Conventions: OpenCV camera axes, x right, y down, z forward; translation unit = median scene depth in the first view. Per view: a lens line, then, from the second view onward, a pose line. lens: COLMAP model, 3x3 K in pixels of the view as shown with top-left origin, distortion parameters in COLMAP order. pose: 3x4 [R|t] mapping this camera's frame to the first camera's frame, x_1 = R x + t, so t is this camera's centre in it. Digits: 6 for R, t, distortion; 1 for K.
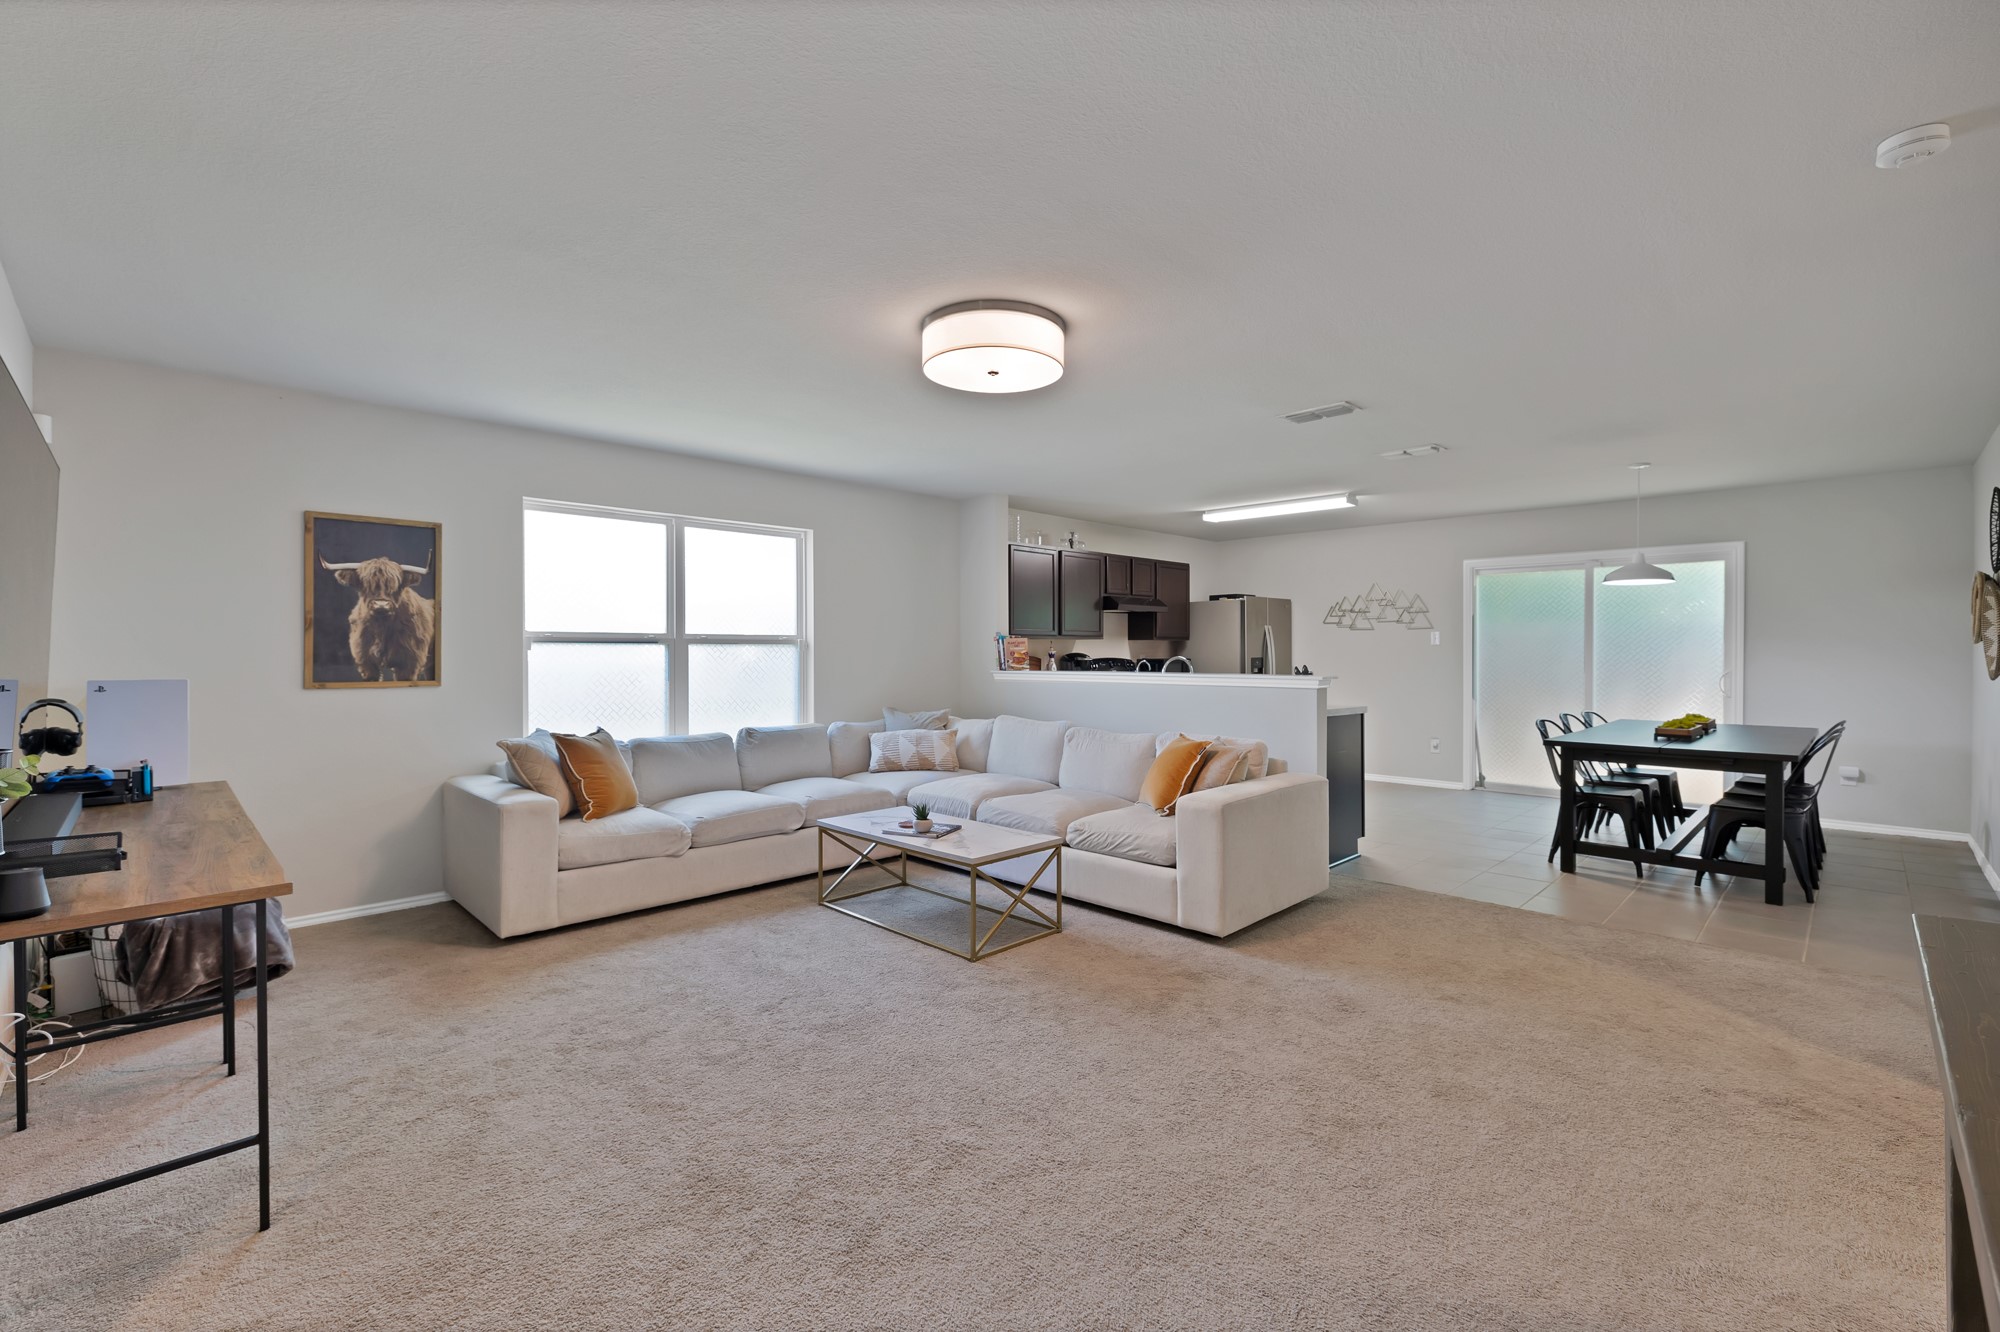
lens RADIAL K [[845.6, 0, 993.4], [0, 845.6, 655.8], [0, 0, 1]] dist [-0.001020, -0.000170]
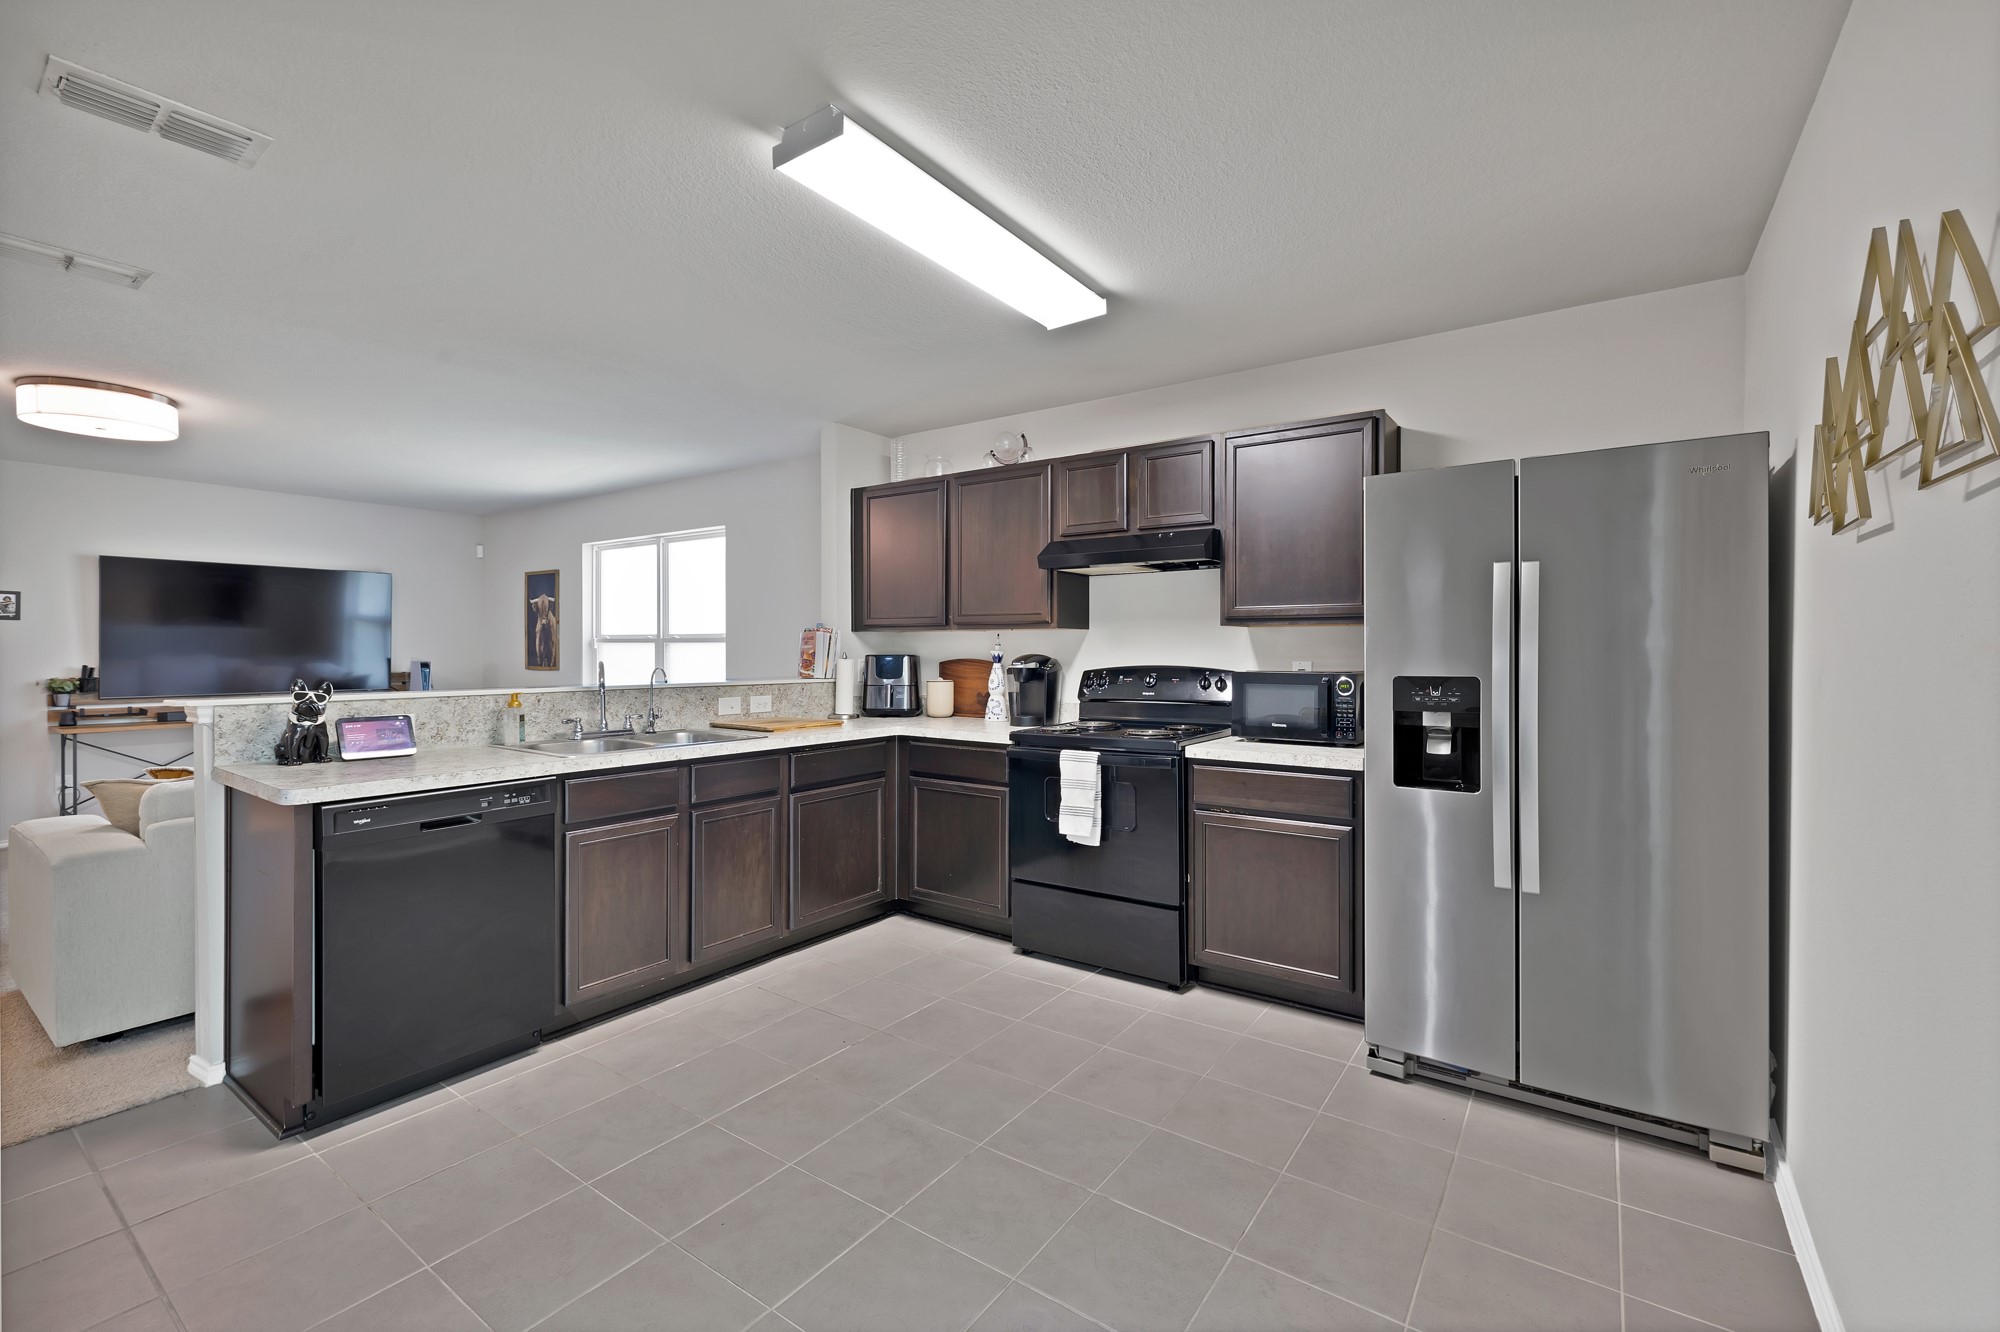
lens RADIAL K [[845.6, 0, 993.4], [0, 845.6, 655.8], [0, 0, 1]] dist [-0.001020, -0.000170]
pose [[0.179752, 0.010612, -0.983655, 1.095031], [-0.006845, 0.999931, 0.009537, -0.013644], [0.983688, 0.005019, 0.179812, 1.547738]]
